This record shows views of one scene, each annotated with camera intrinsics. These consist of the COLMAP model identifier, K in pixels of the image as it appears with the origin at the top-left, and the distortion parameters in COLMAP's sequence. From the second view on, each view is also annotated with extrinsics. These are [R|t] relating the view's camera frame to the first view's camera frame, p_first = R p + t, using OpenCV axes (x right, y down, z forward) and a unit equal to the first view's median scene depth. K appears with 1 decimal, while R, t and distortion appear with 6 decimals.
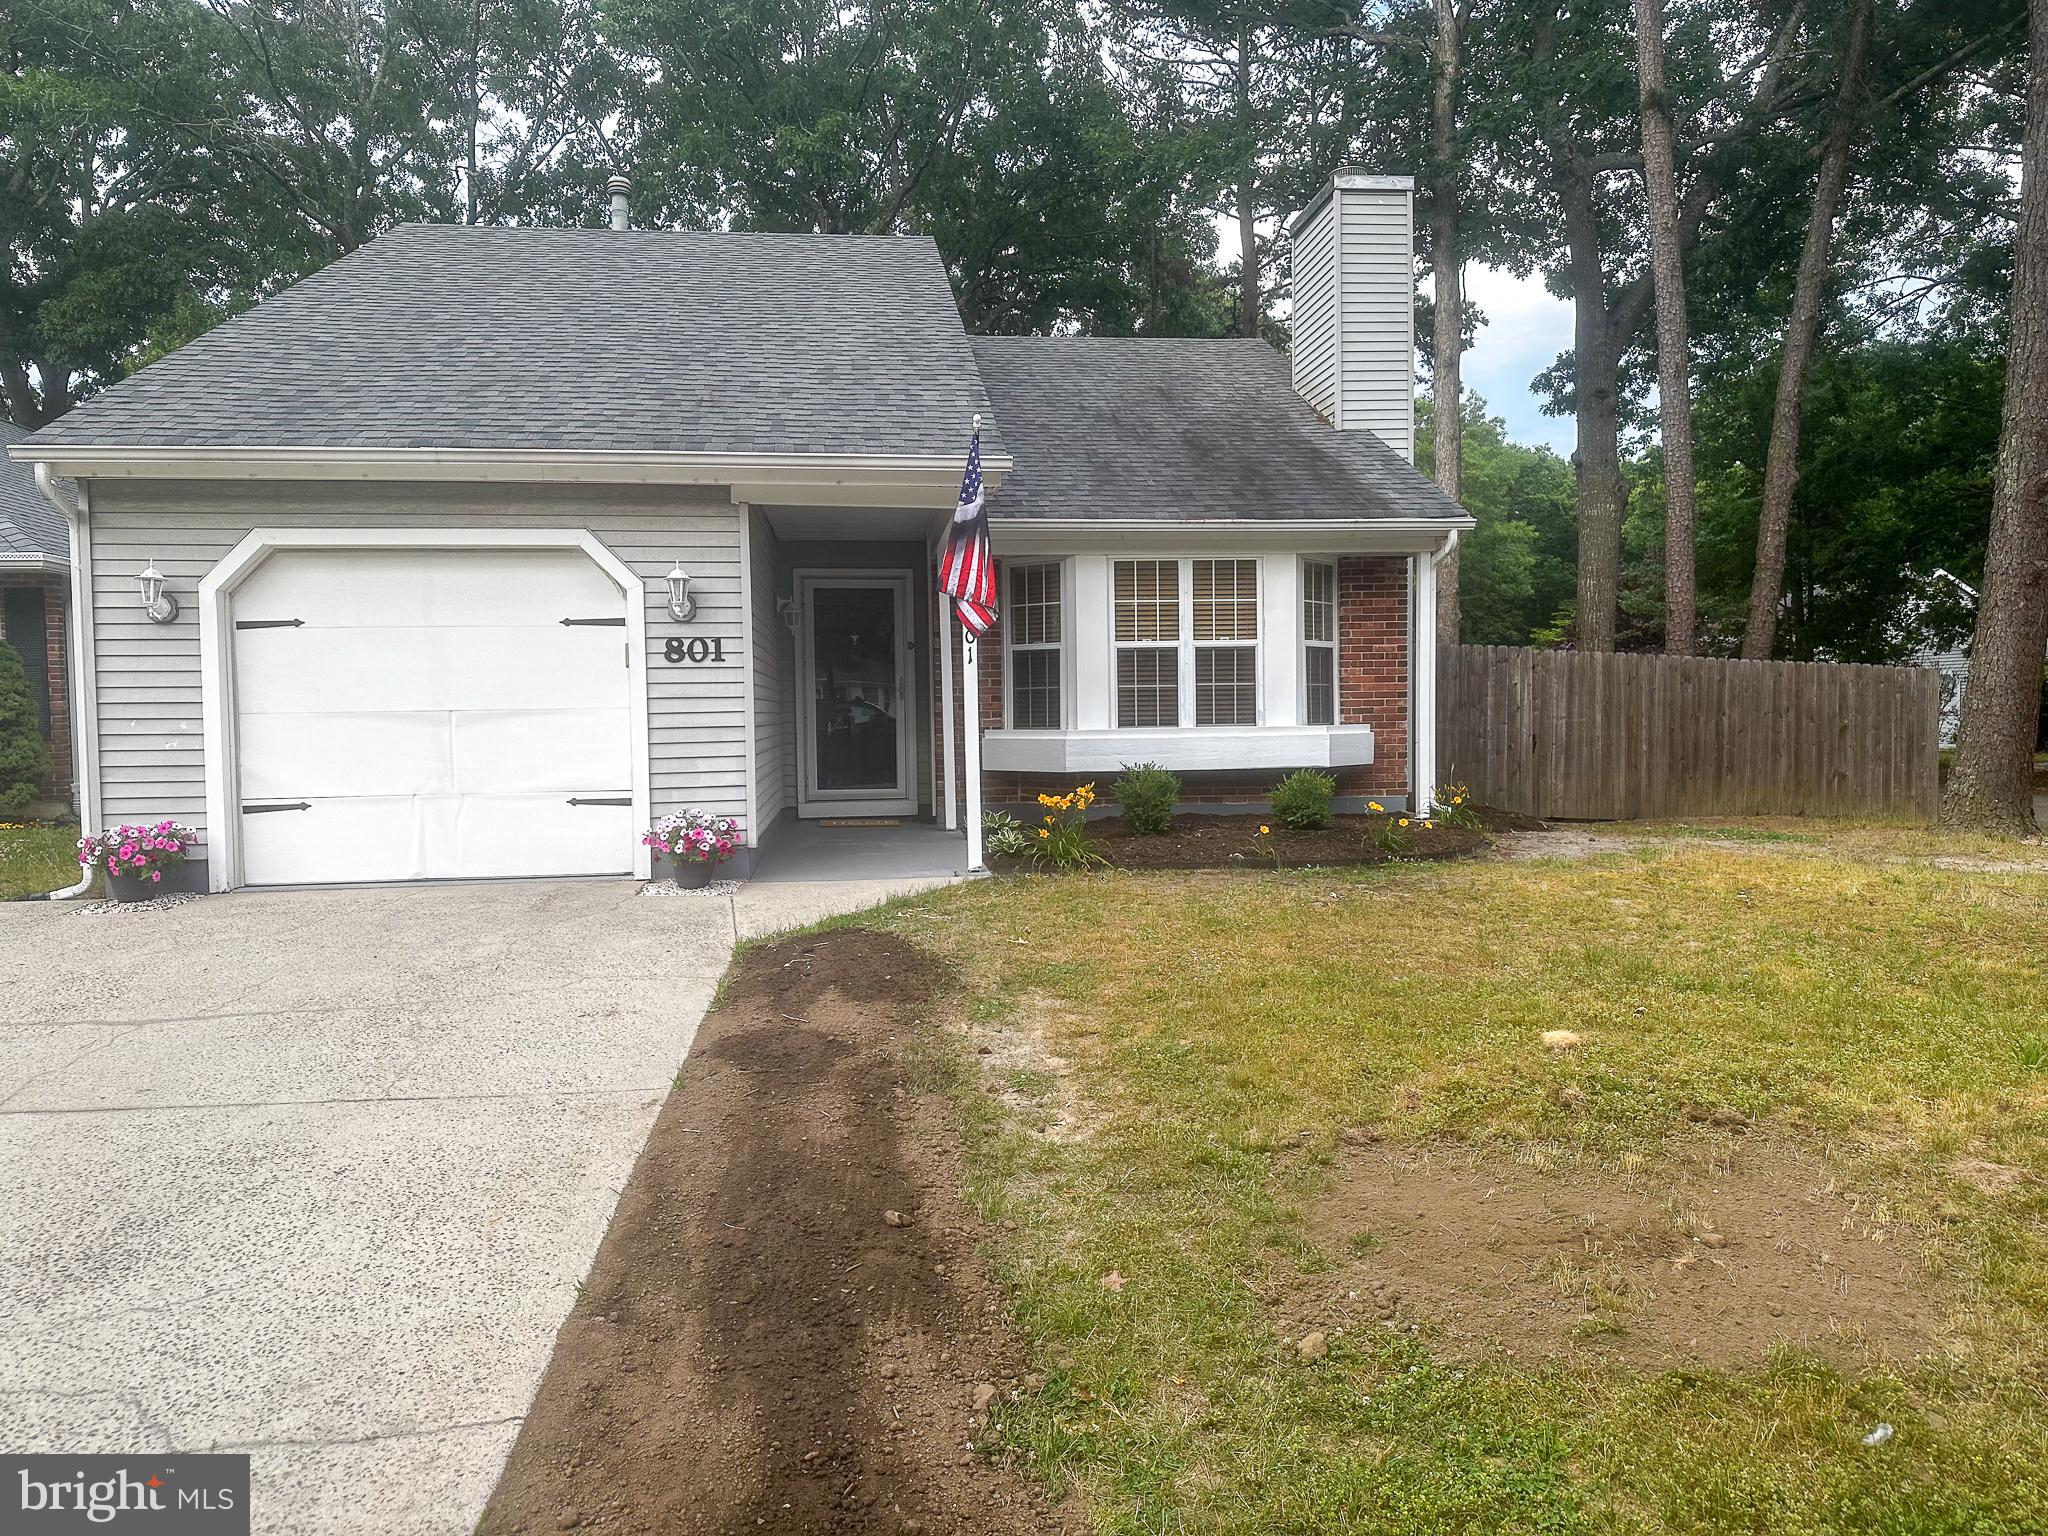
lens RADIAL K [[1470.2, 0, 1025.0], [0, 1470.2, 773.4], [0, 0, 1]] dist [0.075185, -0.046846]
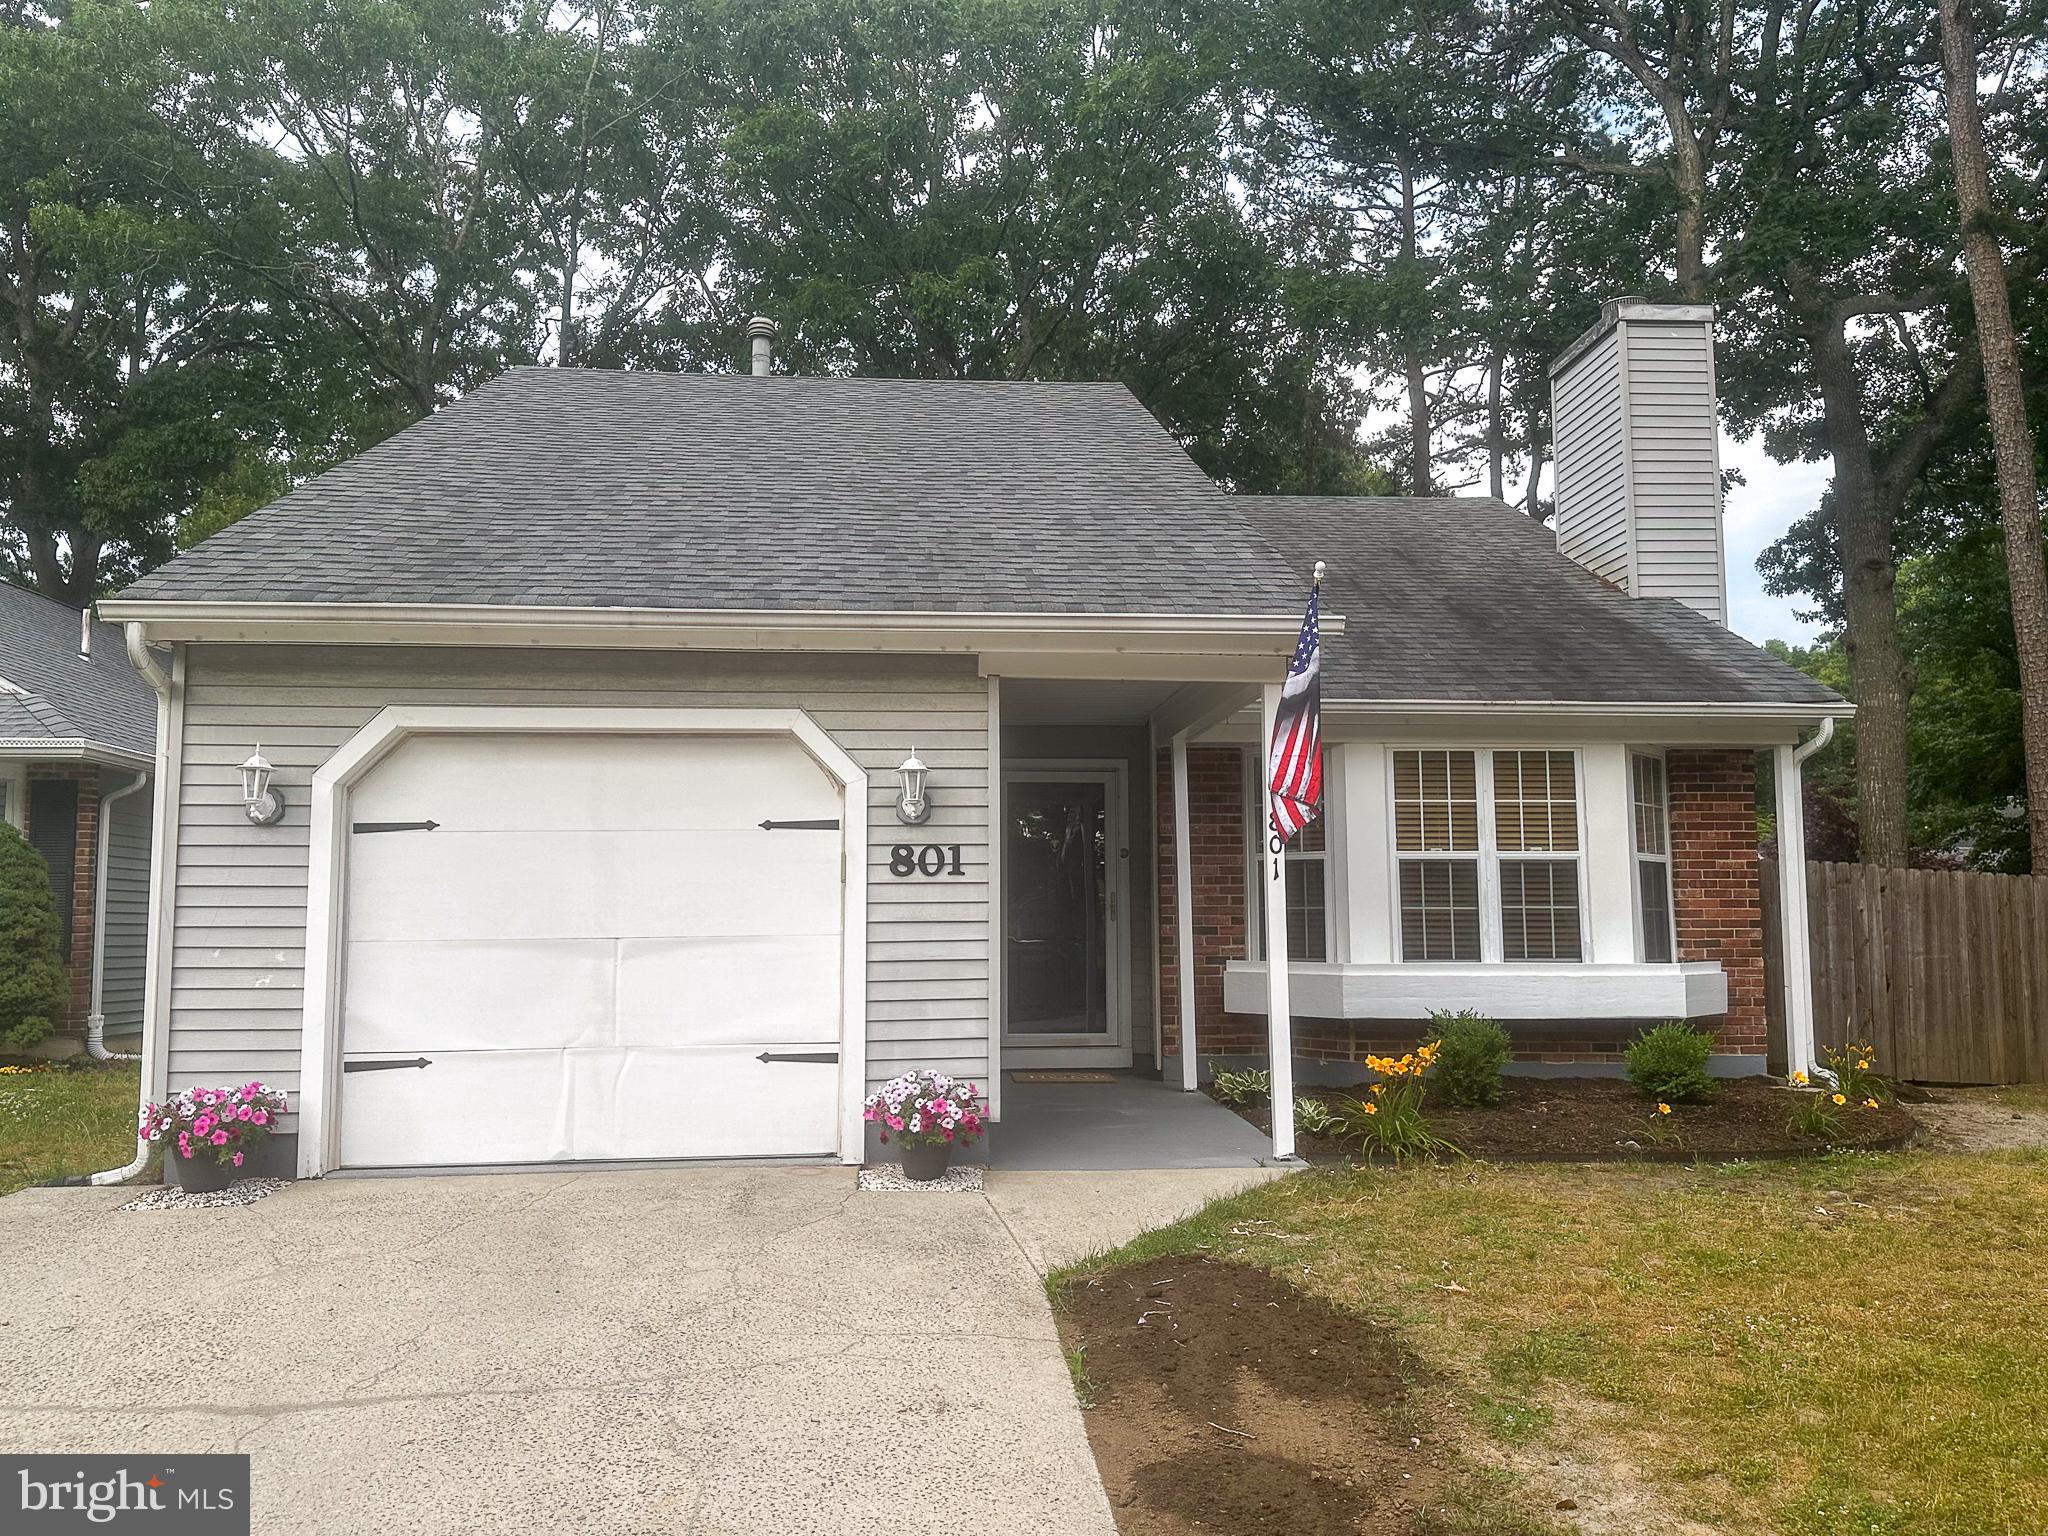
lens RADIAL K [[1627.0, 0, 1020.9], [0, 1627.0, 777.4], [0, 0, 1]] dist [0.087536, -0.068323]
pose [[0.999524, 0.007702, -0.029878, -0.115495], [-0.011480, 0.991655, -0.128408, -0.013814], [0.028640, 0.128690, 0.991271, 0.113594]]
